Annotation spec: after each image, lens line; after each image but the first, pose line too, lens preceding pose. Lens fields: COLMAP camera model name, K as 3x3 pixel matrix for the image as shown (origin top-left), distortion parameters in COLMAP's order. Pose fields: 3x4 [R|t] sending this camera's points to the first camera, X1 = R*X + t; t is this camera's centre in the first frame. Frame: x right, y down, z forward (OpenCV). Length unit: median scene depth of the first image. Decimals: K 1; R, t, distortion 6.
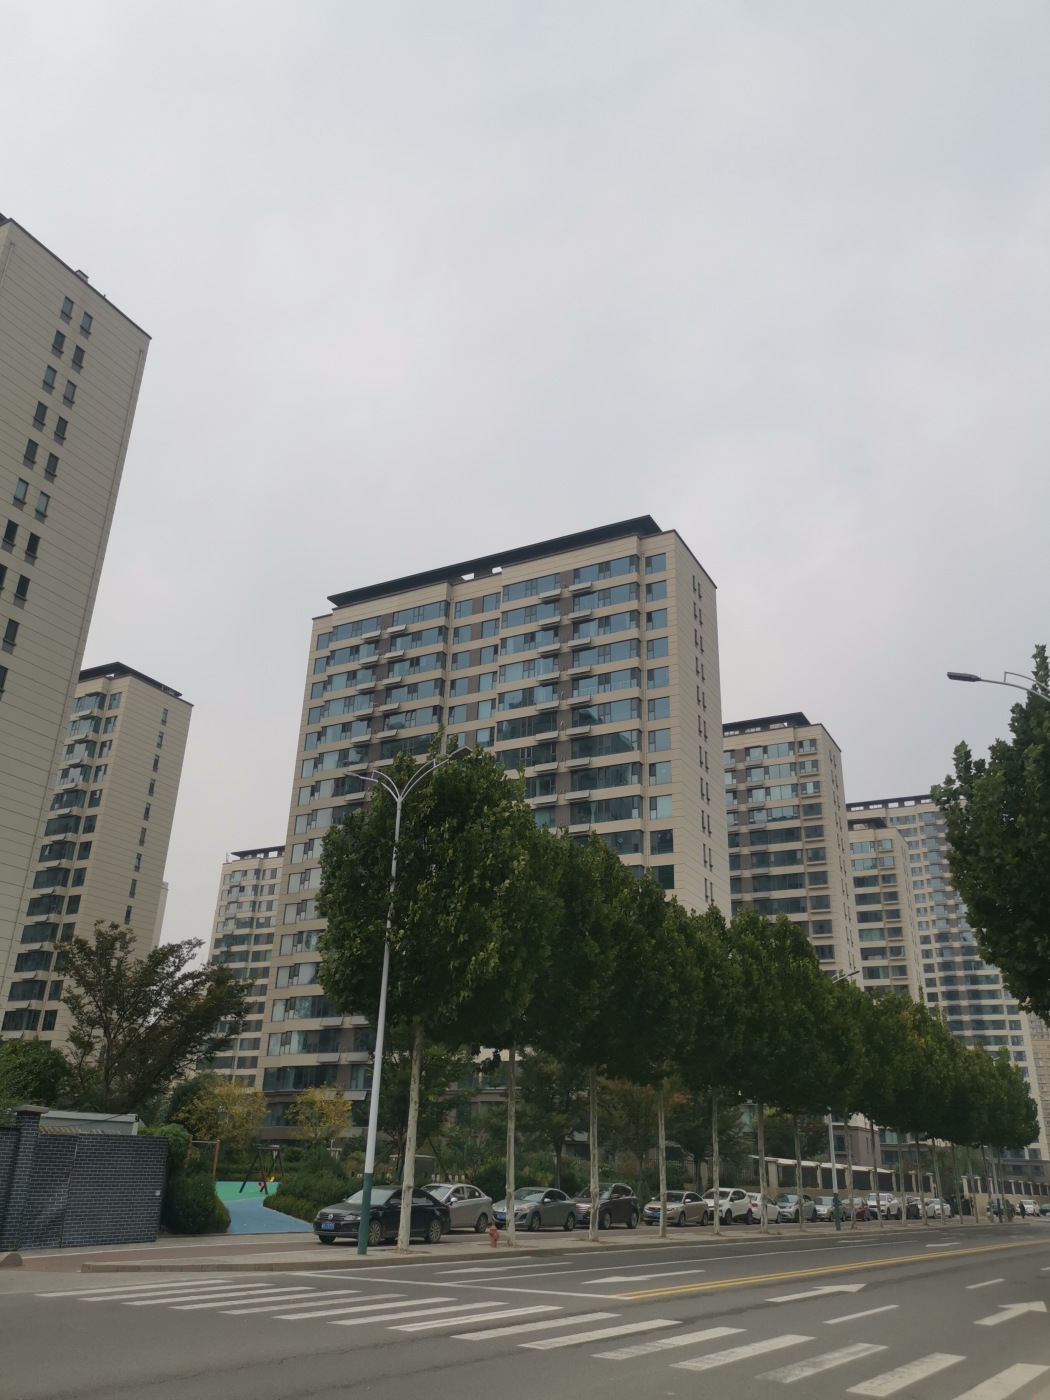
lens RADIAL K [[1095.5, 0, 538.7], [0, 1095.5, 690.2], [0, 0, 1]] dist [0.060185, -0.051358]
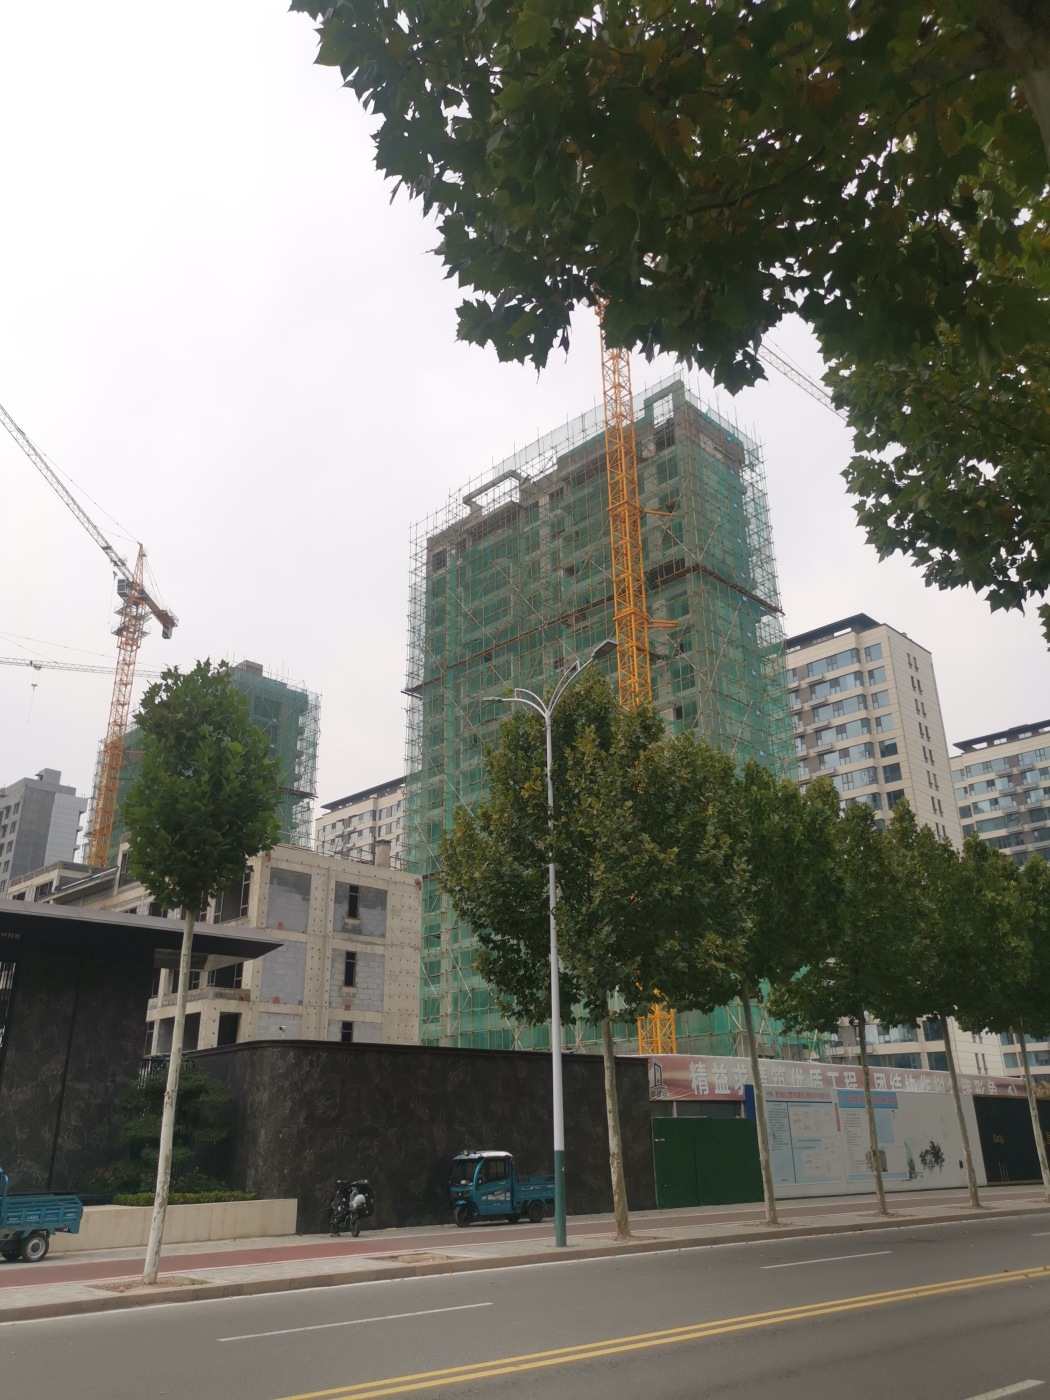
lens RADIAL K [[1095.5, 0, 536.1], [0, 1095.5, 695.7], [0, 0, 1]] dist [0.060185, -0.051358]
pose [[0.959543, -0.149212, -0.238776, -0.408493], [0.155422, 0.987821, 0.007284, -0.274781], [0.234781, -0.044100, 0.971047, -0.586164]]
